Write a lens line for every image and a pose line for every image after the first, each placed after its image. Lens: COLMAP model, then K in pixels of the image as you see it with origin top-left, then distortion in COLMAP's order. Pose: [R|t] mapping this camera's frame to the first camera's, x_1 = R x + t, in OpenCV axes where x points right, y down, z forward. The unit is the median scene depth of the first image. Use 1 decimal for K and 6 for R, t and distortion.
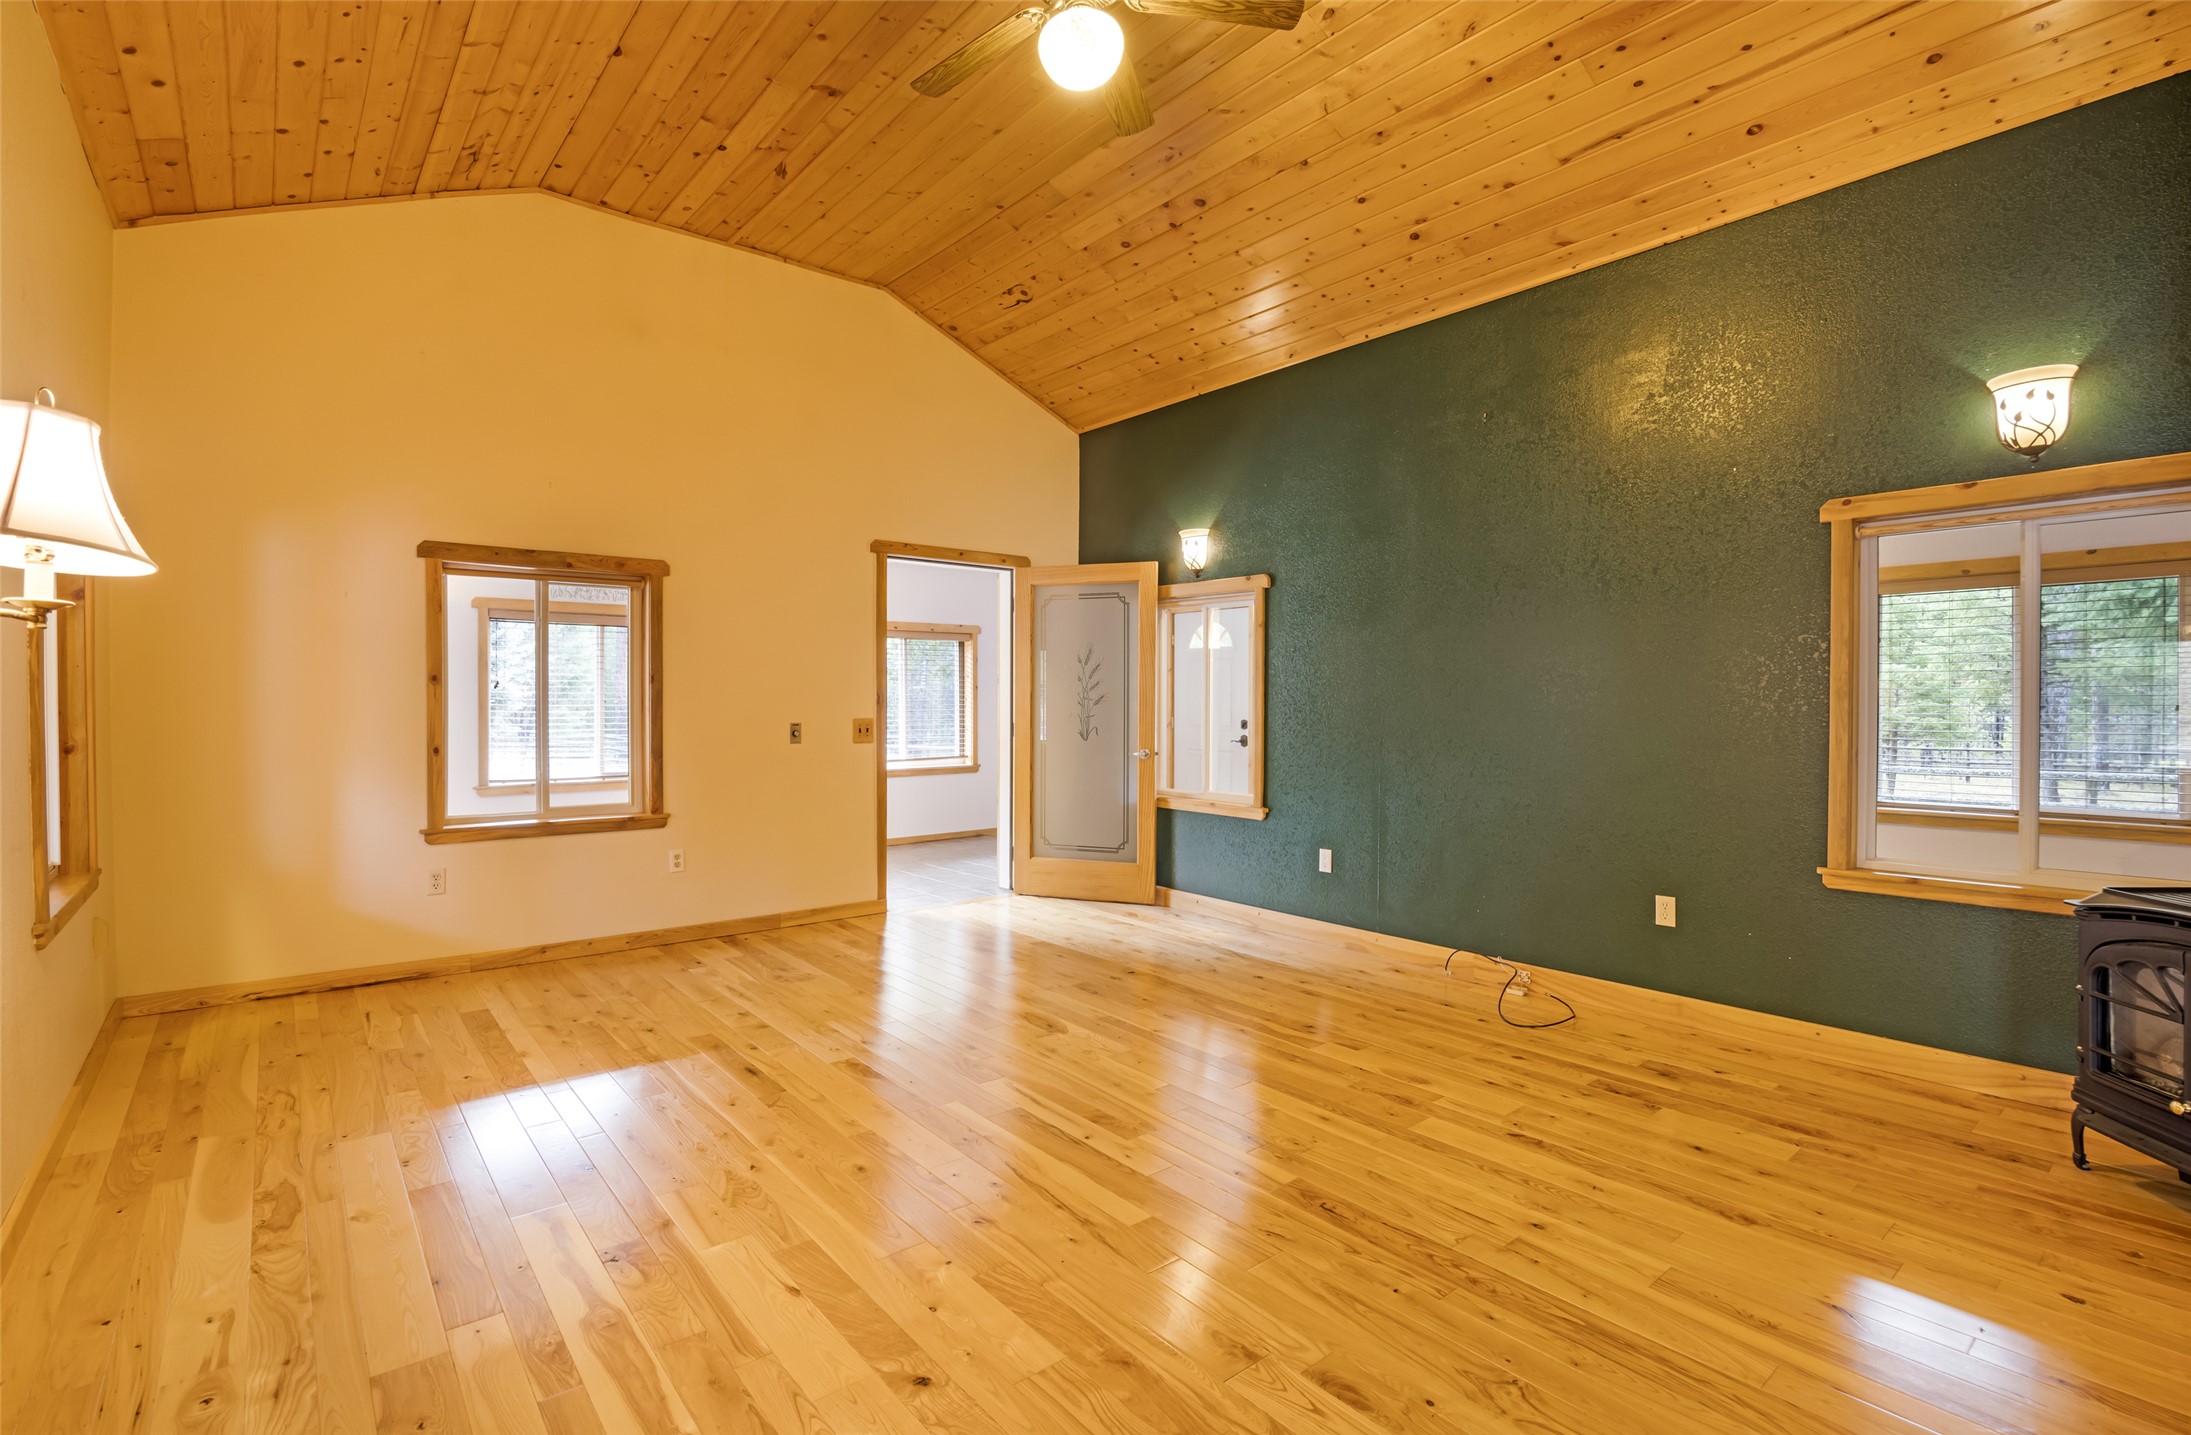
lens RADIAL K [[1010.2, 0, 1097.7], [0, 1010.2, 719.1], [0, 0, 1]] dist [-0.009329, 0.000187]
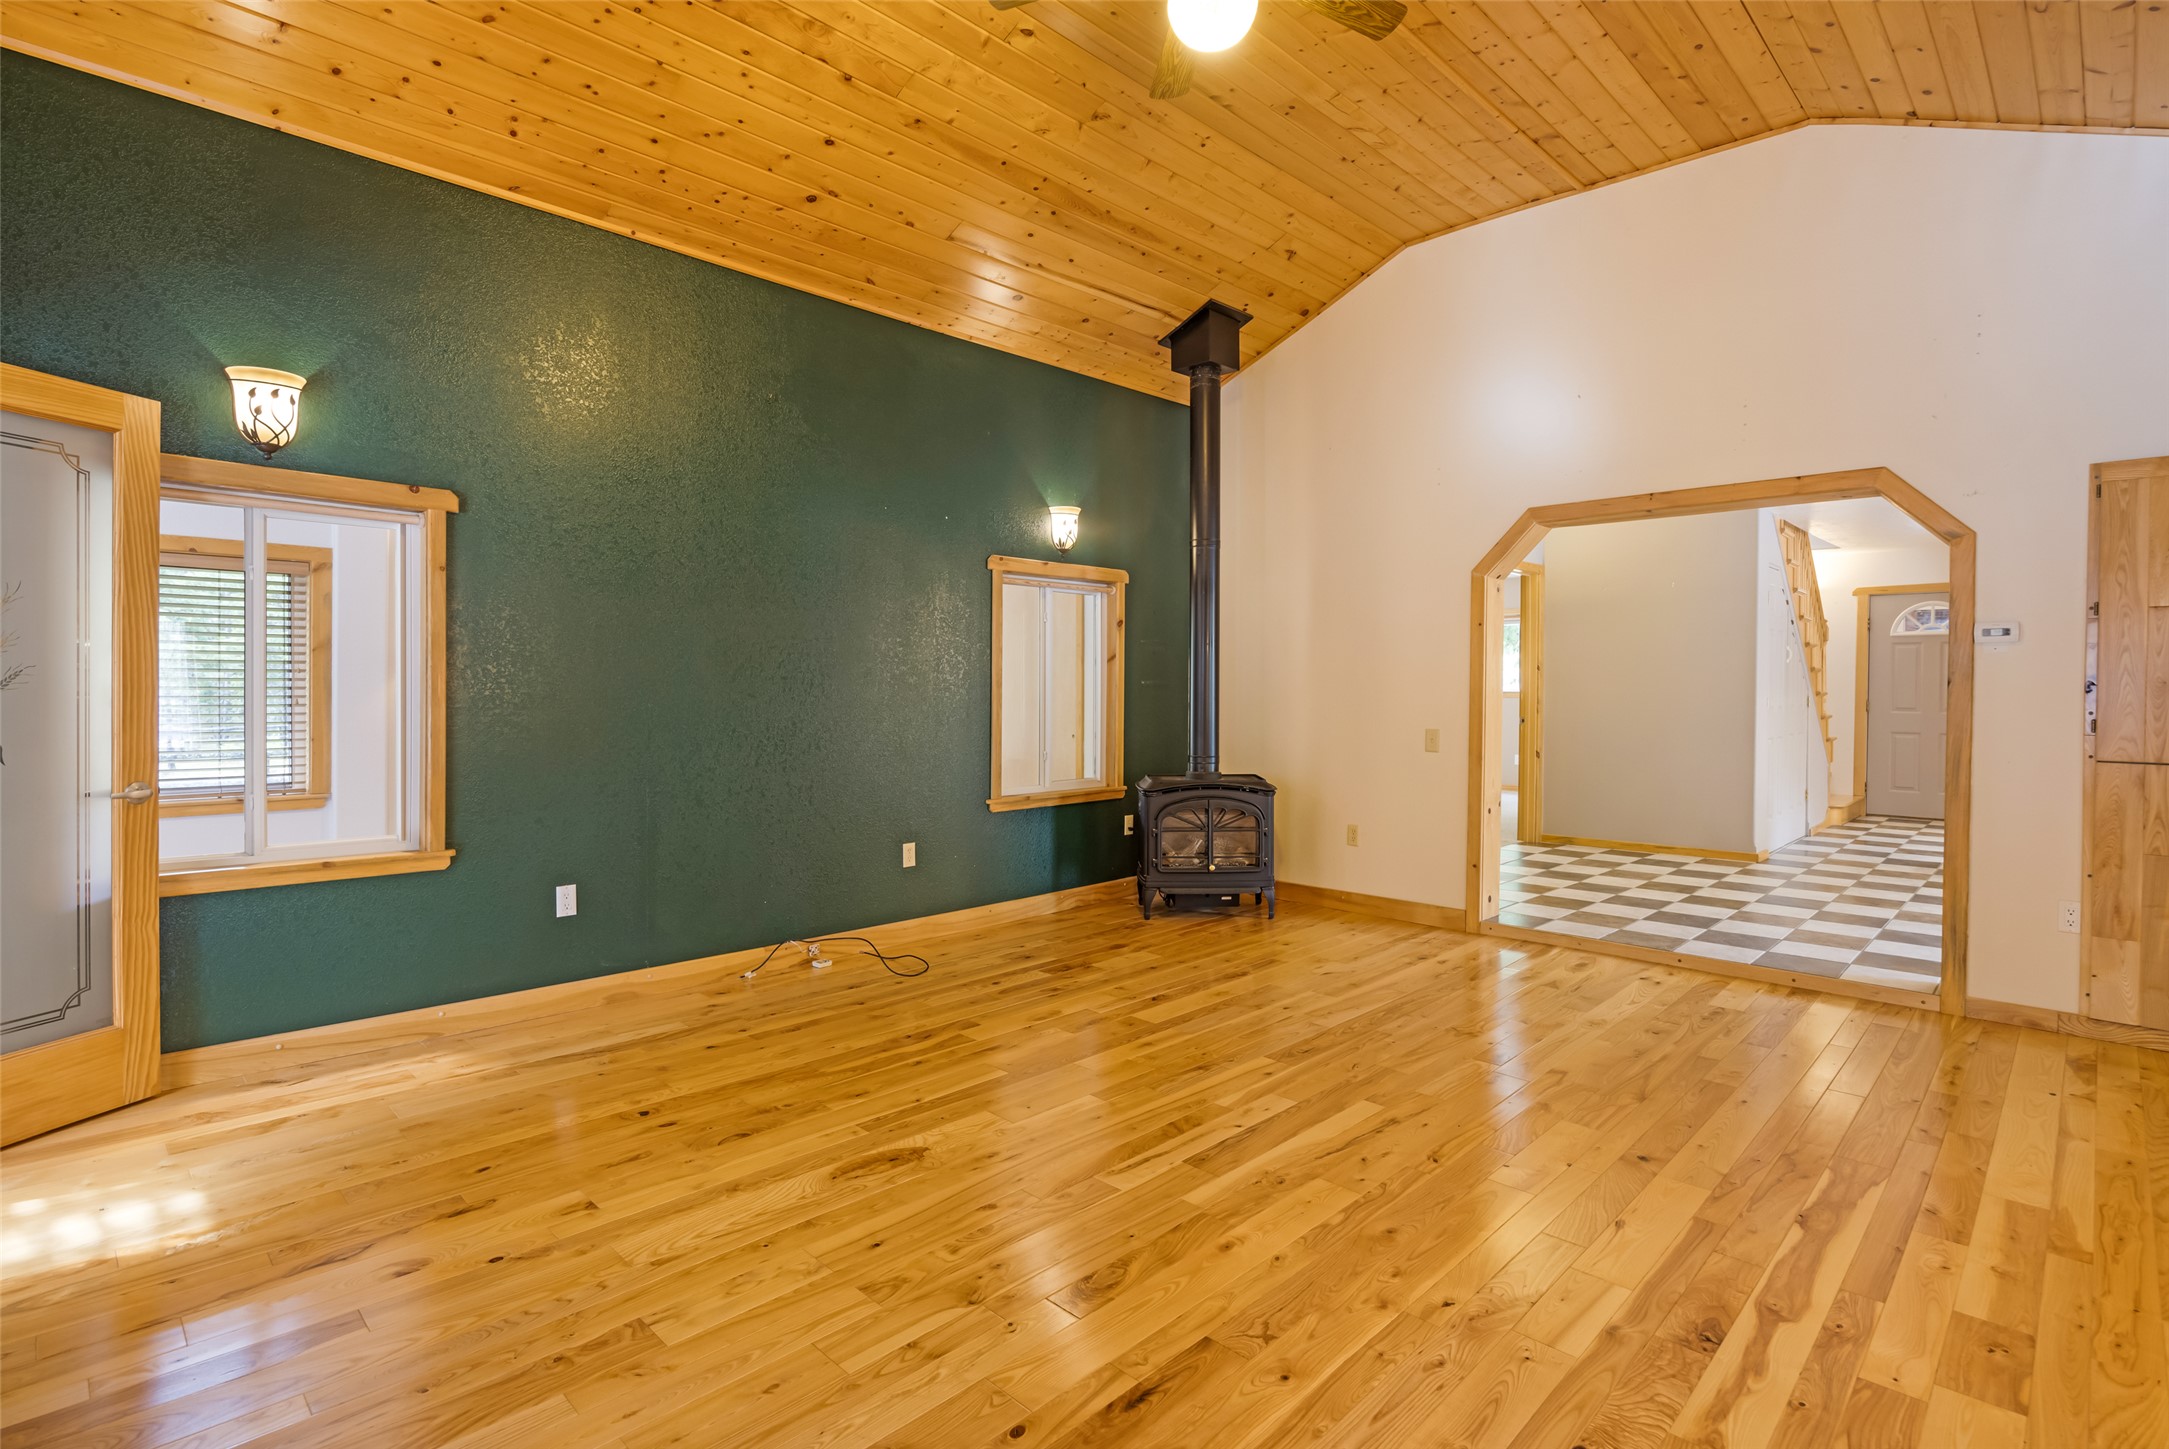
lens RADIAL K [[1017.7, 0, 1085.6], [0, 1017.7, 702.5], [0, 0, 1]] dist [-0.015231, -0.000556]
pose [[-0.096022, -0.012784, 0.995297, -0.704467], [0.012634, 0.999821, 0.014061, -0.014158], [-0.995299, 0.013925, -0.095843, 0.883827]]
